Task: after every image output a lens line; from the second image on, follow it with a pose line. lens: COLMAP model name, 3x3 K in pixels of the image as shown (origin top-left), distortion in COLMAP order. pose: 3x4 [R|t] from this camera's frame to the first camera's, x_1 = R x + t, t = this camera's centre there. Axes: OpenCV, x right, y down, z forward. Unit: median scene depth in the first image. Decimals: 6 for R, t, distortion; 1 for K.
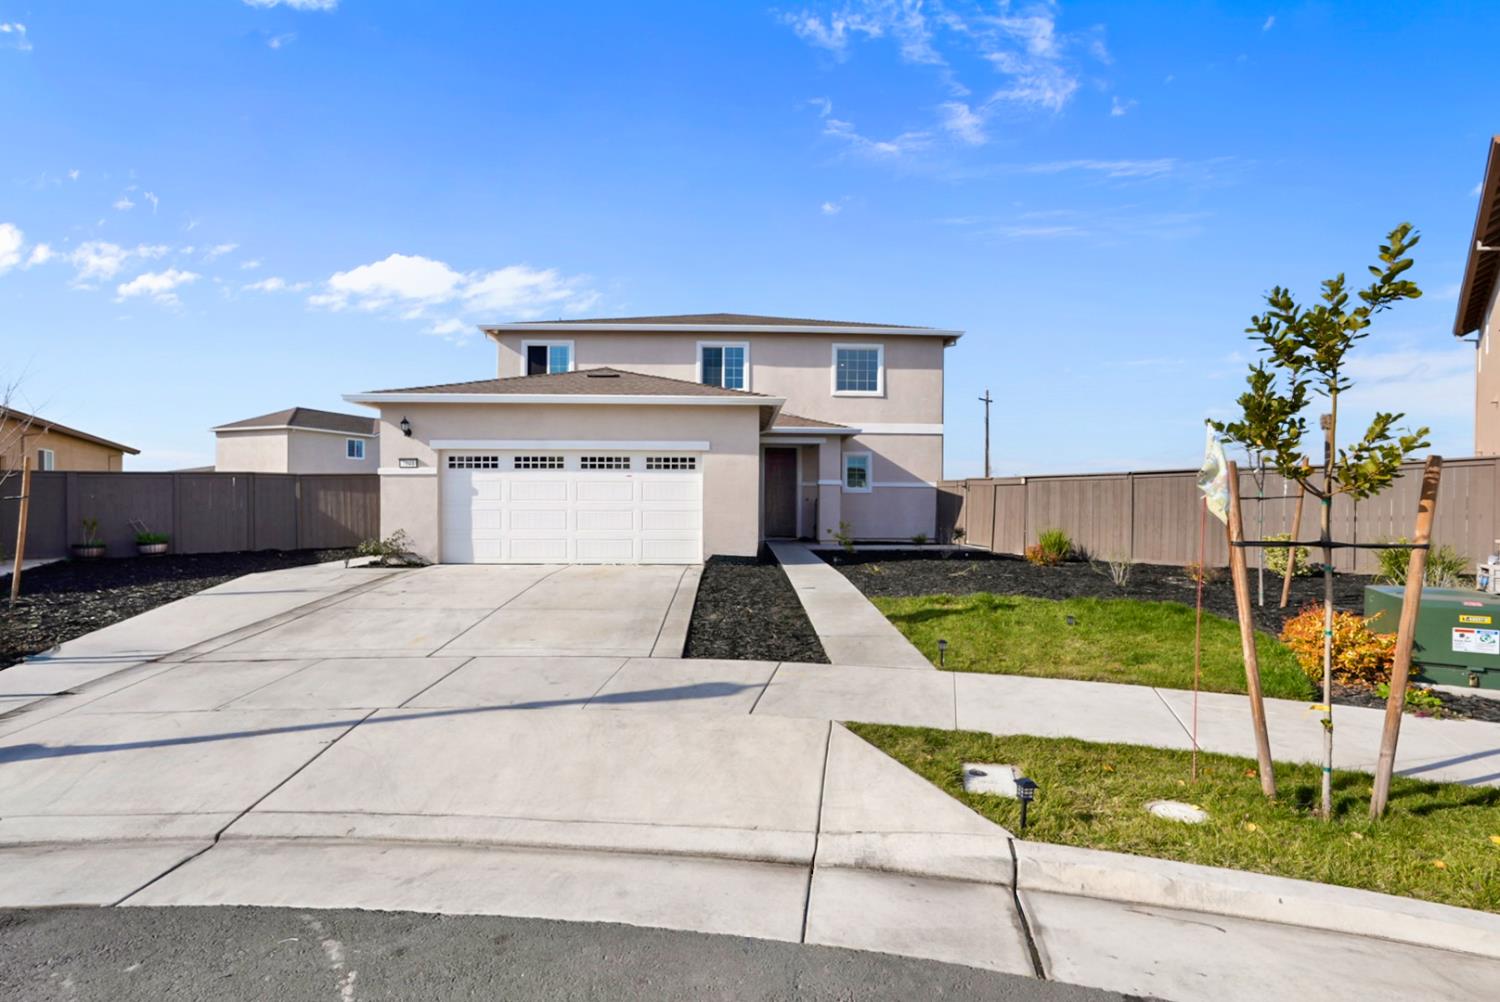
lens RADIAL K [[666.7, 0, 747.5], [0, 666.7, 505.2], [0, 0, 1]] dist [-0.008361, 0.003723]
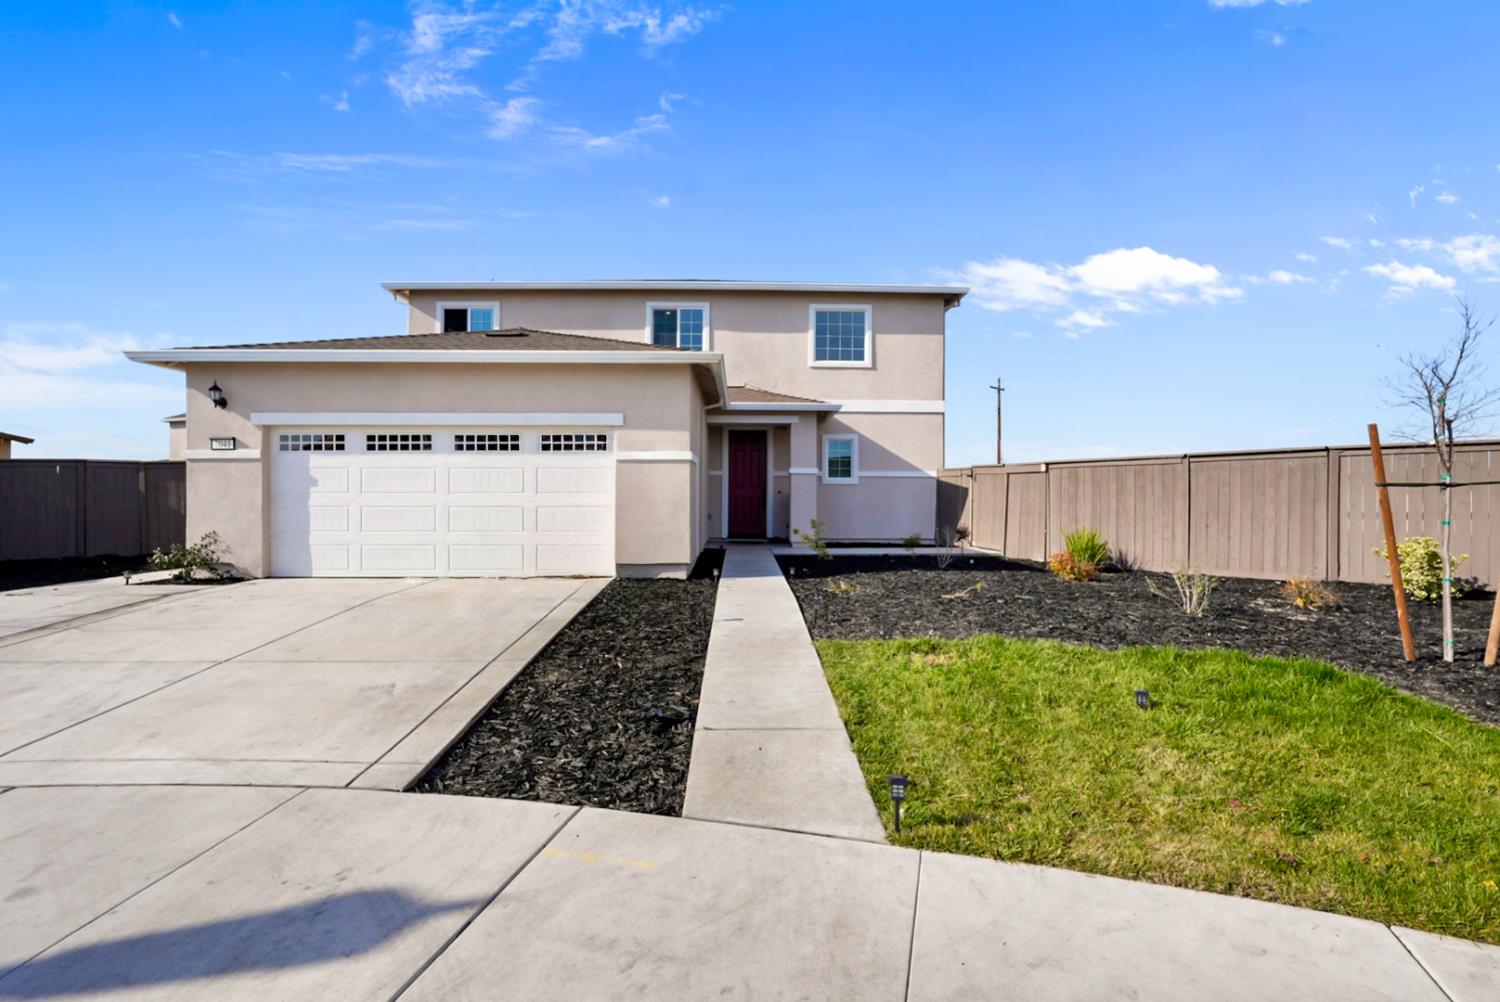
lens RADIAL K [[666.7, 0, 752.1], [0, 666.7, 498.4], [0, 0, 1]] dist [-0.008361, 0.003723]
pose [[0.999942, -0.002237, -0.010545, 0.091523], [0.002207, 0.999994, -0.002789, 0.001816], [0.010551, 0.002766, 0.999941, 0.246461]]
